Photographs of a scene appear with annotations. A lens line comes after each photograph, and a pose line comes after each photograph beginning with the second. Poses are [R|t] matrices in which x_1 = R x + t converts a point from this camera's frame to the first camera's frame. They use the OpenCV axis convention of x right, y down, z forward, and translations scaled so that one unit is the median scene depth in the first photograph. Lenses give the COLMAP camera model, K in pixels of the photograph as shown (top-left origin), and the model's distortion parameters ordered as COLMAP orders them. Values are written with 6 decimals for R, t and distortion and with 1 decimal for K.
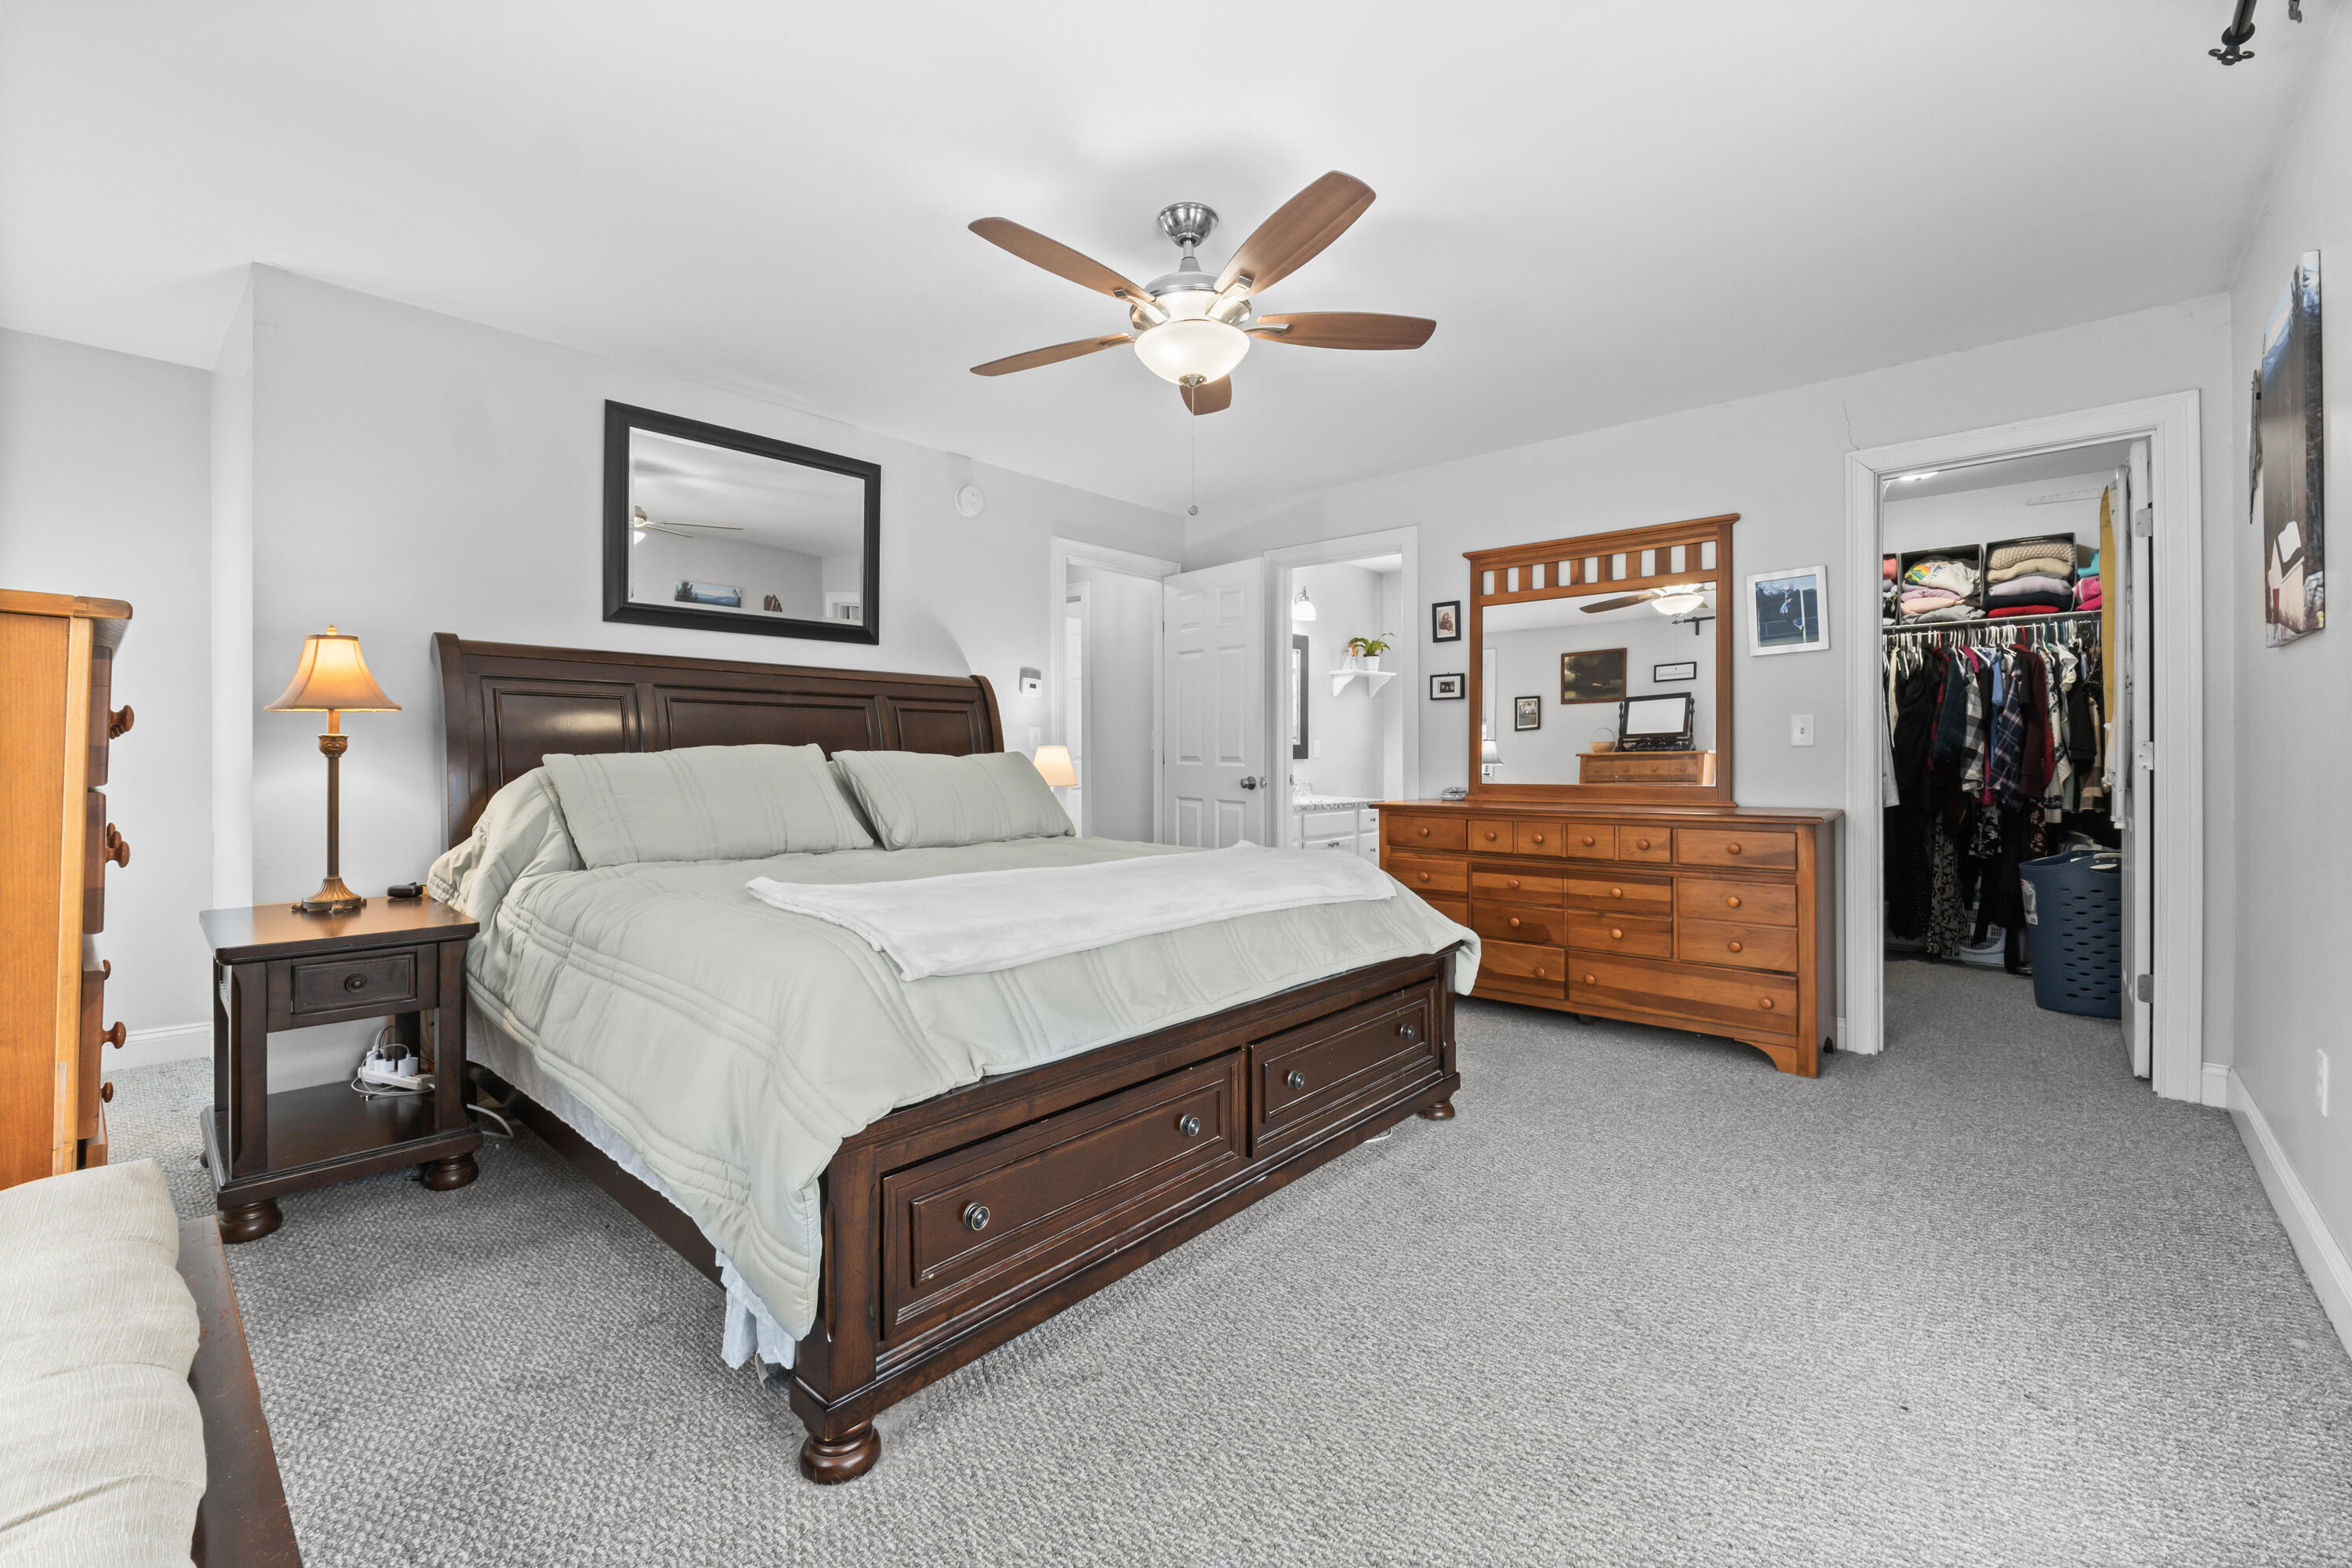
lens RADIAL K [[1010.7, 0, 1176.7], [0, 1010.7, 772.0], [0, 0, 1]] dist [-0.008145, -0.000249]
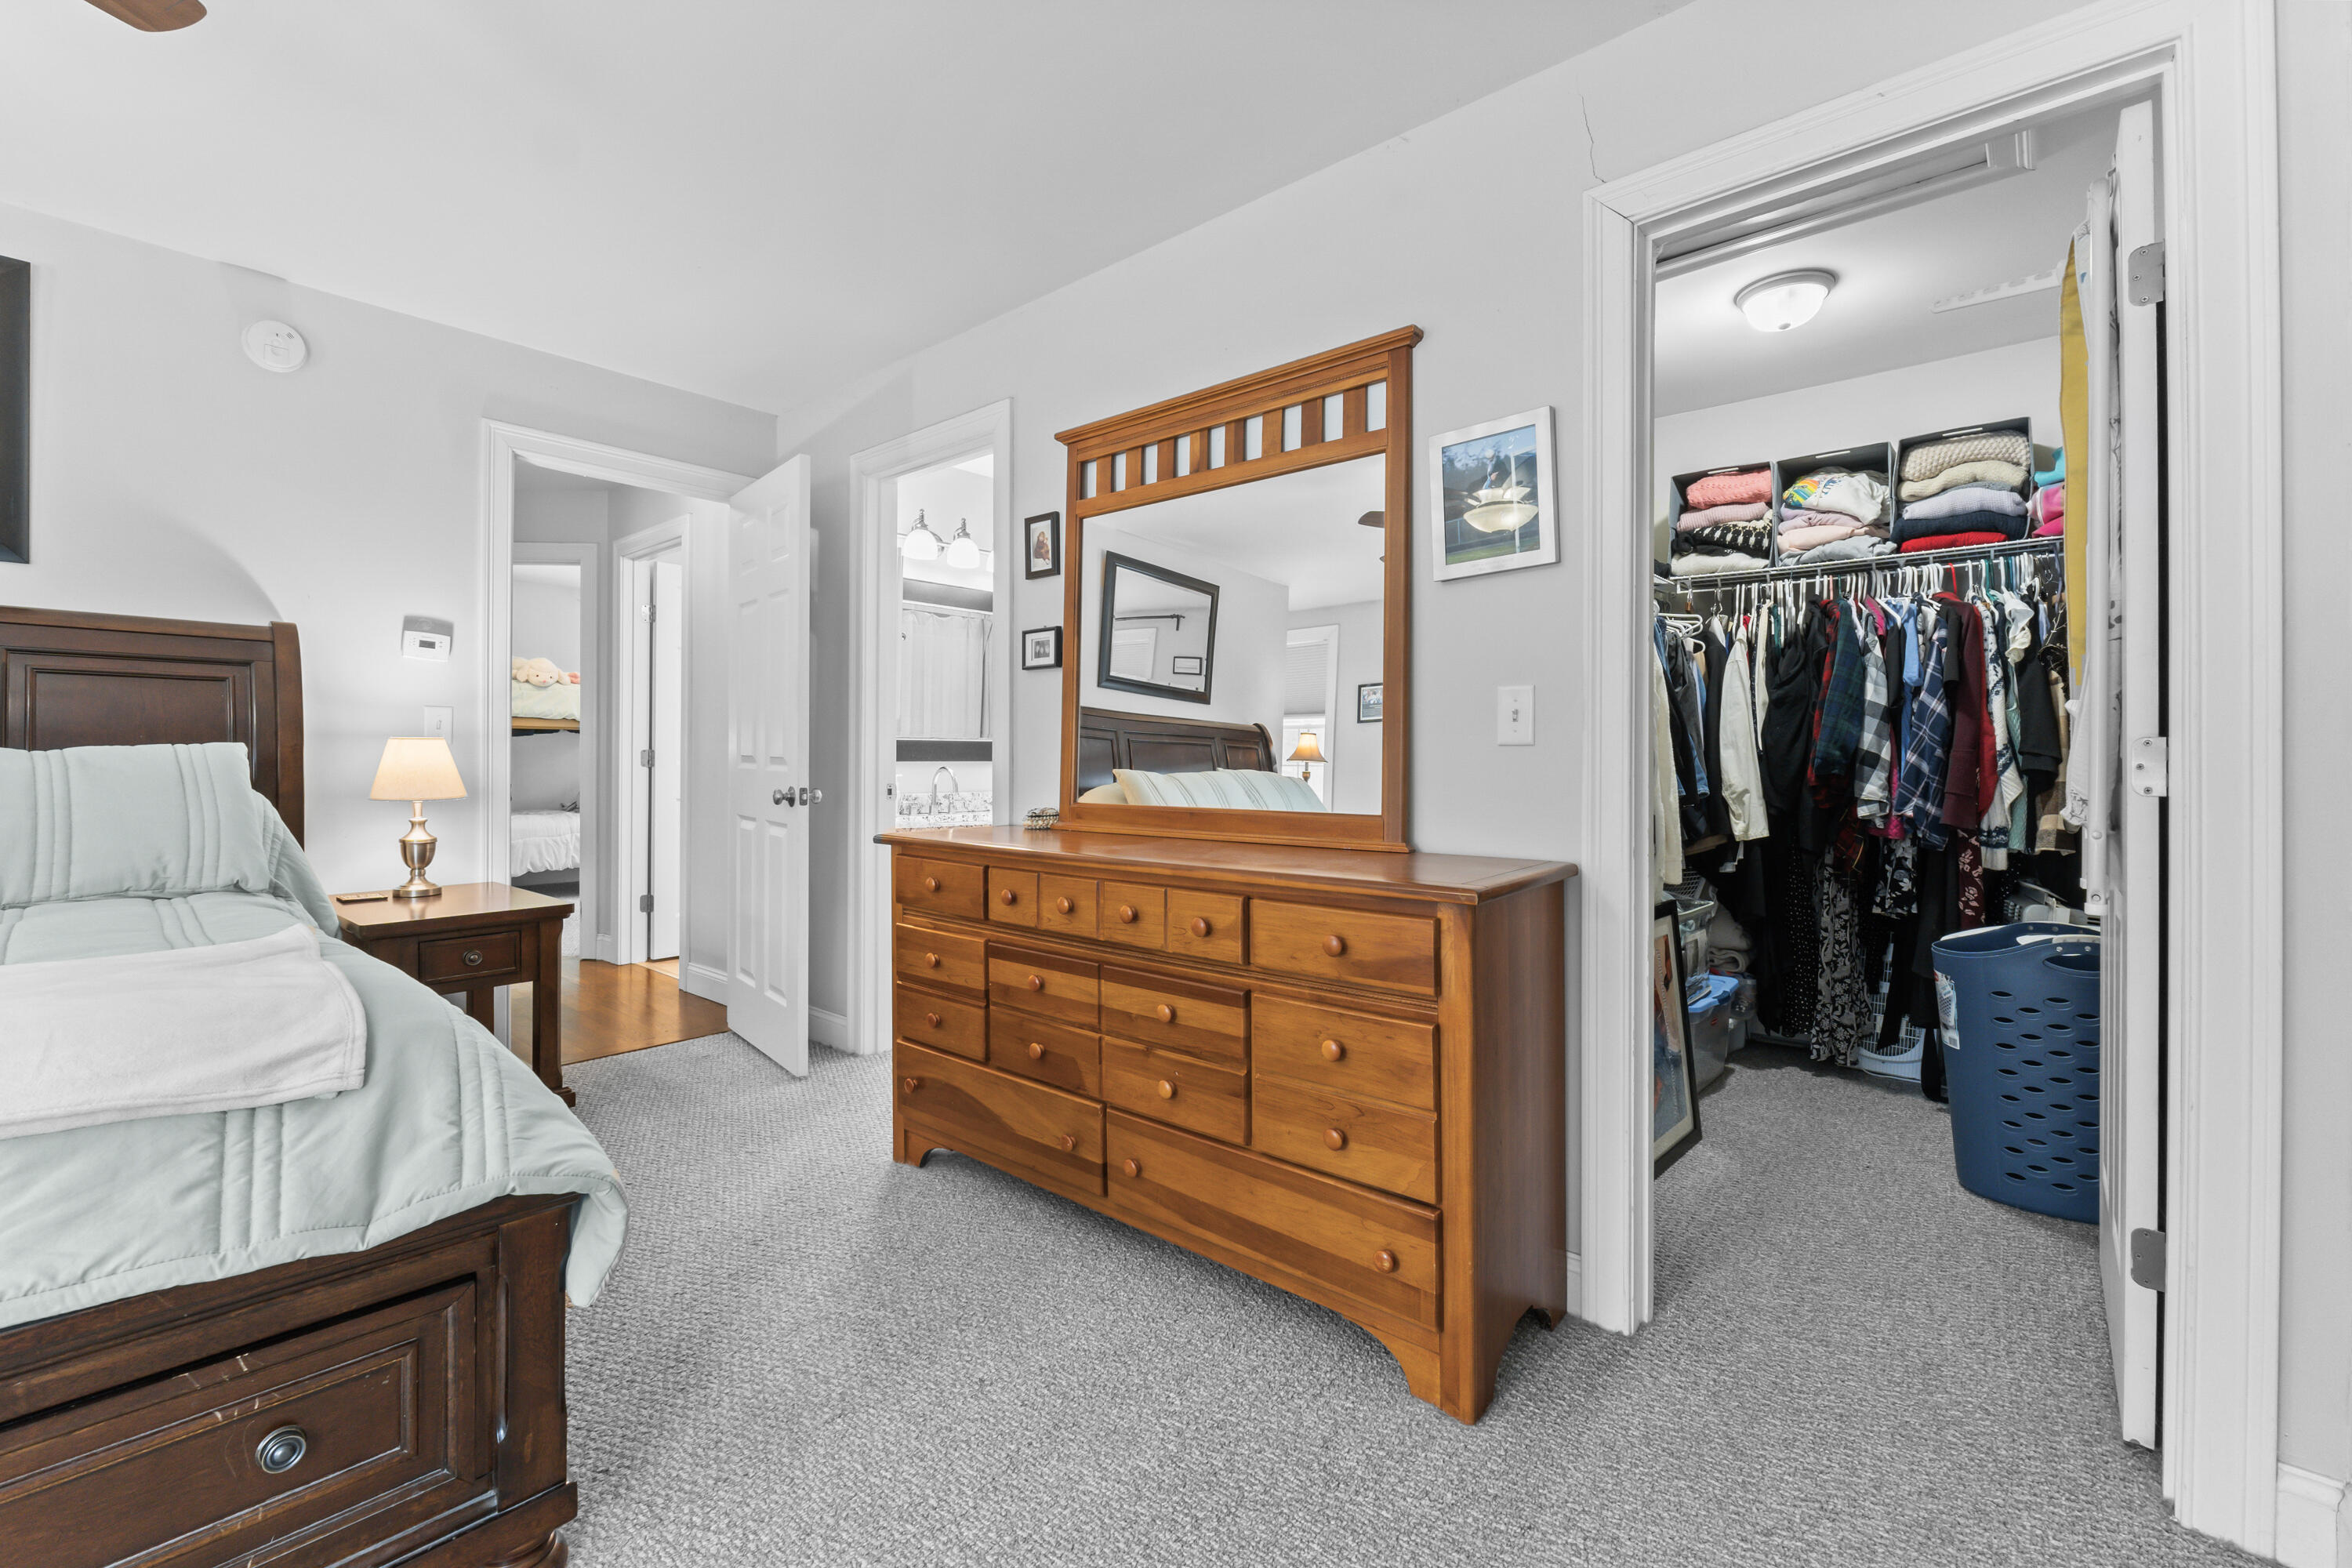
lens RADIAL K [[1010.7, 0, 1175.2], [0, 1010.7, 767.1], [0, 0, 1]] dist [-0.008145, -0.000249]
pose [[0.999940, 0.007201, 0.008294, 0.354367], [-0.007153, 0.999957, -0.005833, -0.006870], [-0.008335, 0.005774, 0.999949, 0.374389]]
